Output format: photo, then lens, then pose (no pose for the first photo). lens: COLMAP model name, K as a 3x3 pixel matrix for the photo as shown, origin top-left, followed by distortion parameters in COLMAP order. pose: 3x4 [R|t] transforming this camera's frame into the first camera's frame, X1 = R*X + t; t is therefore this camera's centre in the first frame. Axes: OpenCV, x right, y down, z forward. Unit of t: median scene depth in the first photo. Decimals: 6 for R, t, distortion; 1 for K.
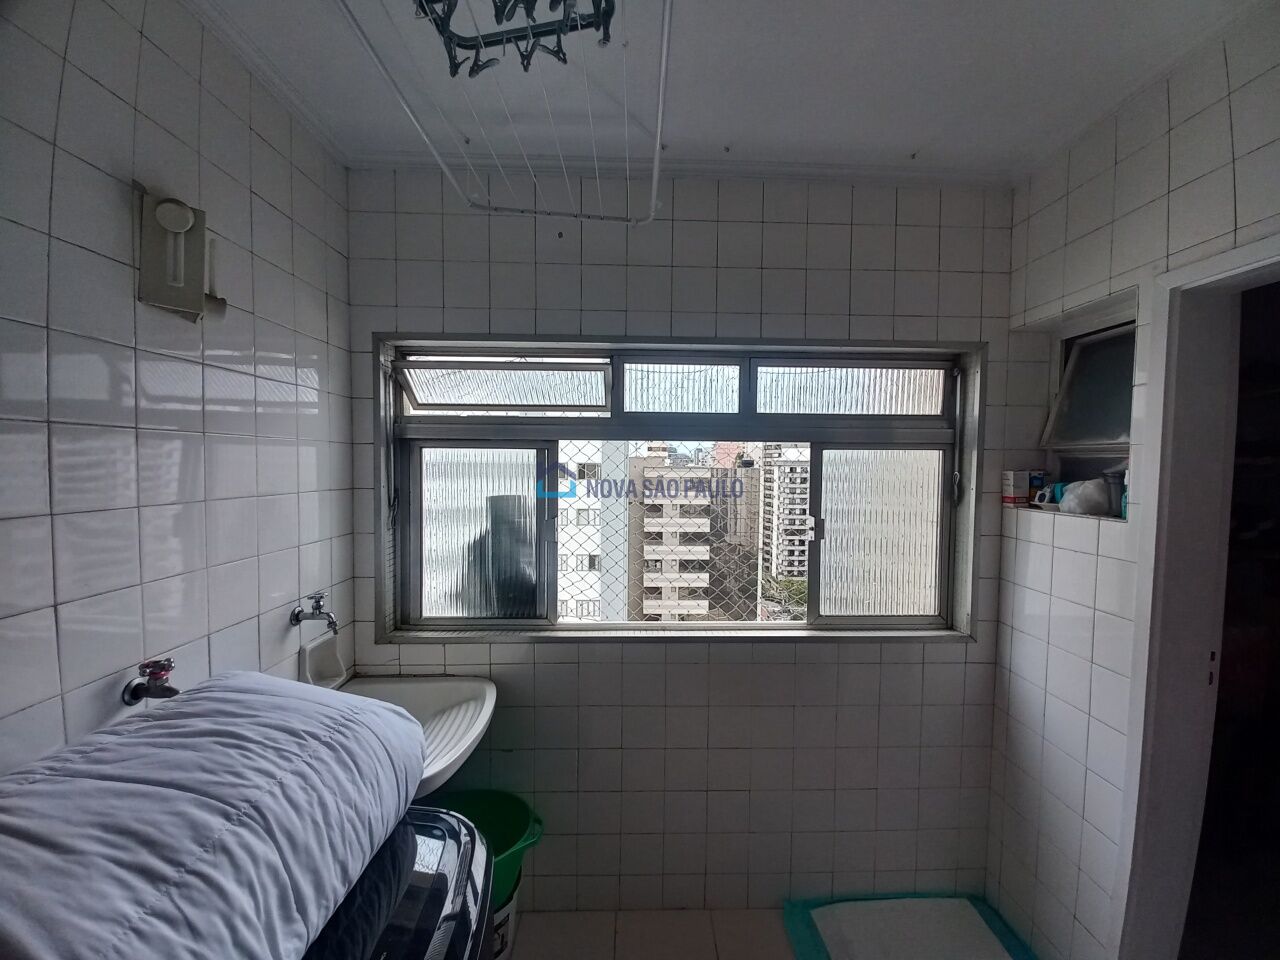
lens RADIAL K [[514.8, 0, 639.7], [0, 514.8, 481.2], [0, 0, 1]] dist [0.002074, 0.000227]
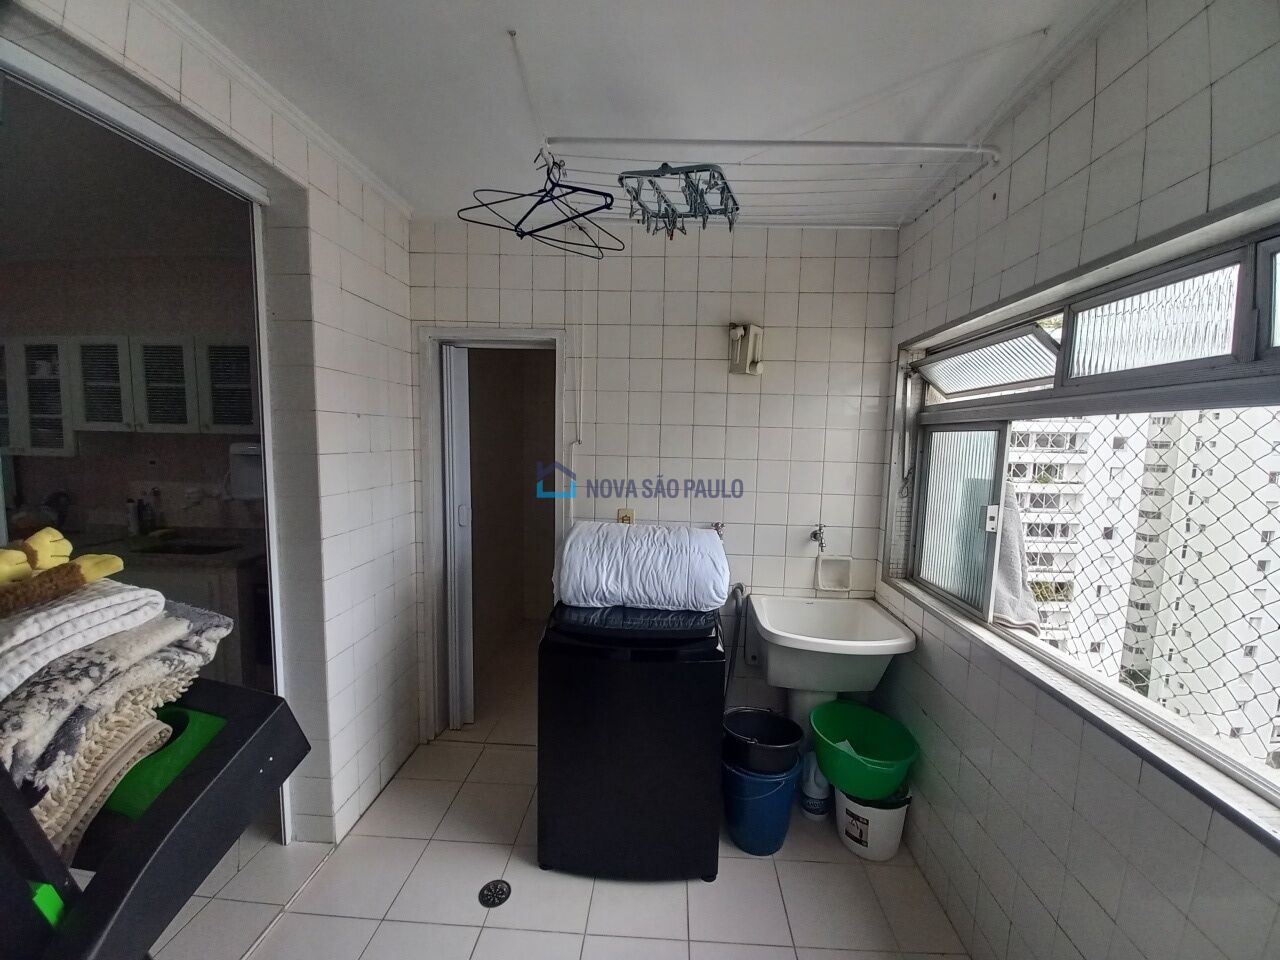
lens RADIAL K [[514.8, 0, 641.7], [0, 514.8, 483.7], [0, 0, 1]] dist [0.002074, 0.000227]
pose [[-0.087953, 0.078721, -0.993009, 0.794056], [-0.069487, 0.993959, 0.084951, -0.003166], [0.993698, 0.076473, -0.081951, 0.454822]]
